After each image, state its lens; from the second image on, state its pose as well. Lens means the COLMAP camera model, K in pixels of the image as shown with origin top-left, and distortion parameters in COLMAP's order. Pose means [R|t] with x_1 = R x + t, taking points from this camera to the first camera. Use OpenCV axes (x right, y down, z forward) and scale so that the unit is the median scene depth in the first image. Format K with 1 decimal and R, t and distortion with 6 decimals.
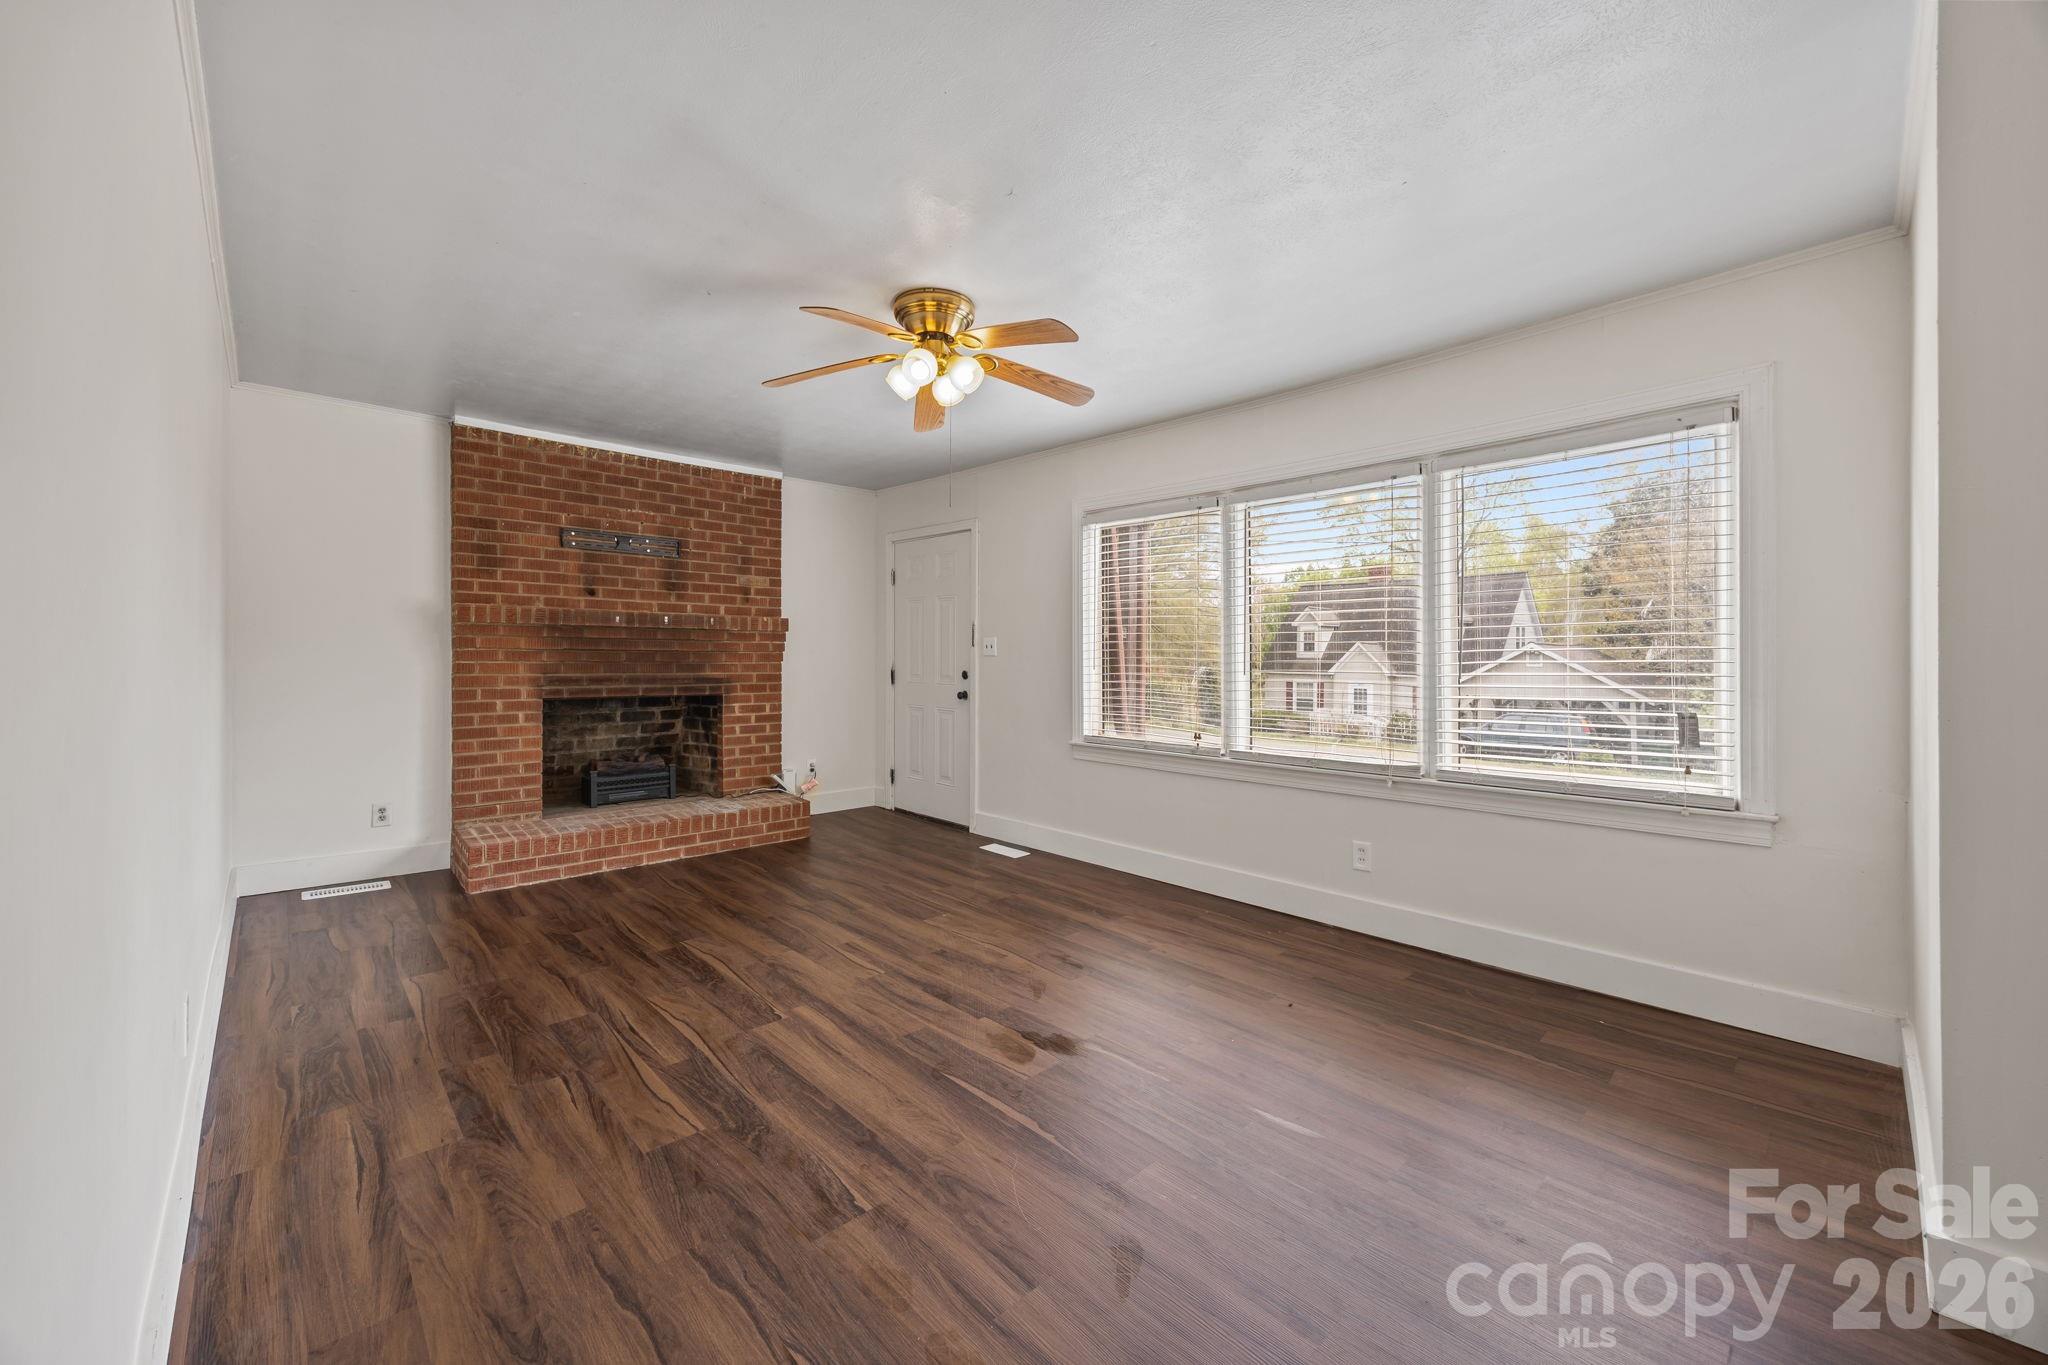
lens RADIAL K [[789.0, 0, 1017.9], [0, 789.0, 663.7], [0, 0, 1]] dist [-0.000491, -0.000113]
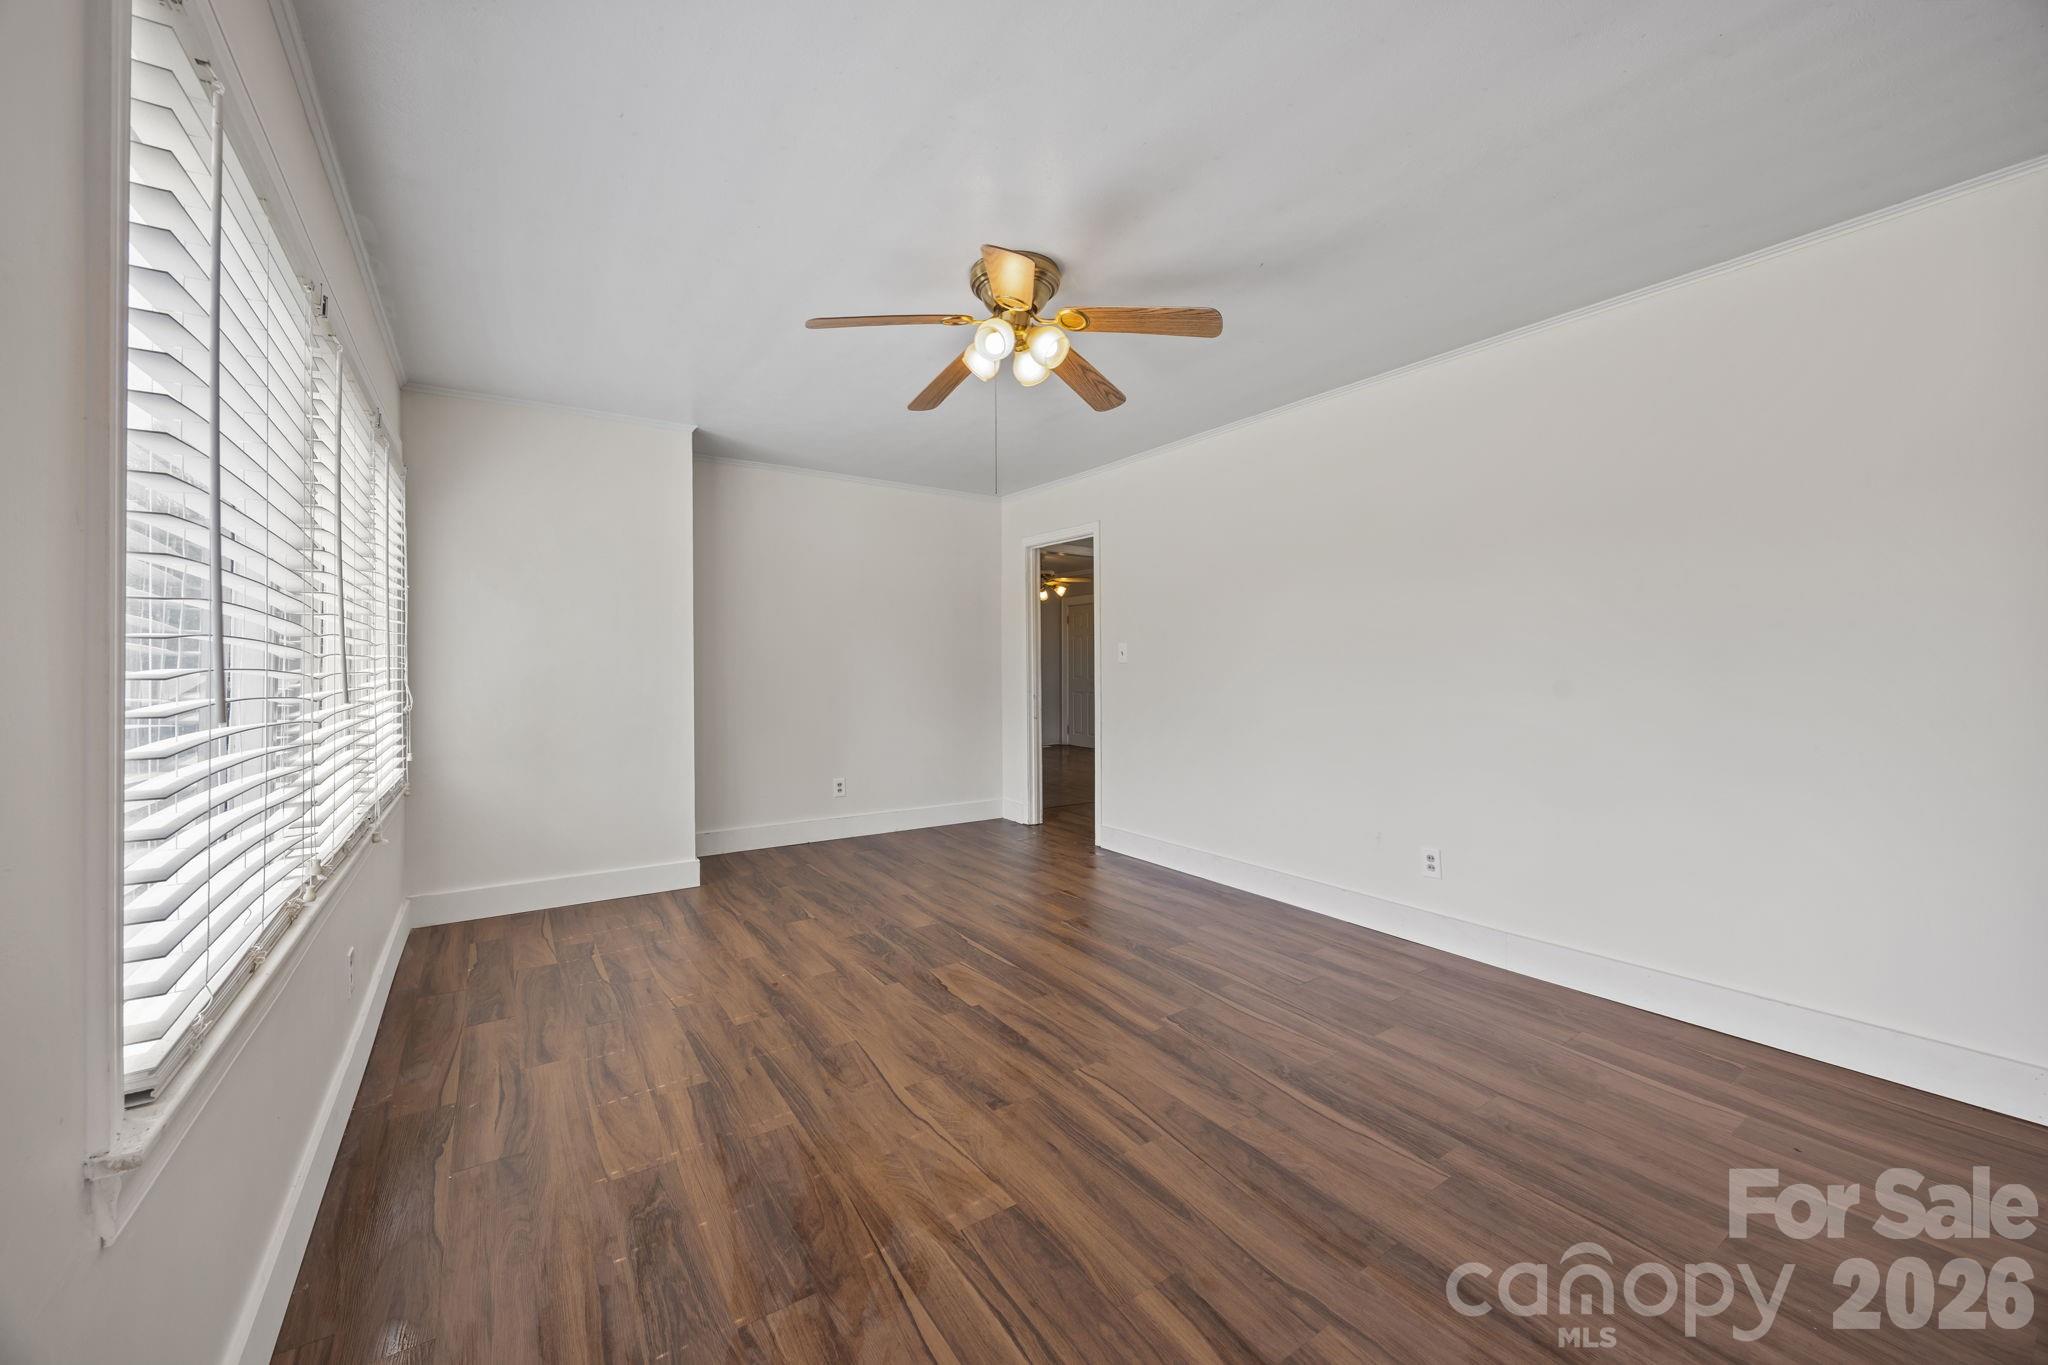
lens RADIAL K [[789.0, 0, 1017.9], [0, 789.0, 663.7], [0, 0, 1]] dist [-0.000491, -0.000113]
pose [[-0.985934, 0.000592, 0.167132, -0.242837], [0.001371, 0.999989, 0.004547, -0.013382], [-0.167128, 0.004712, -0.985924, 1.765545]]
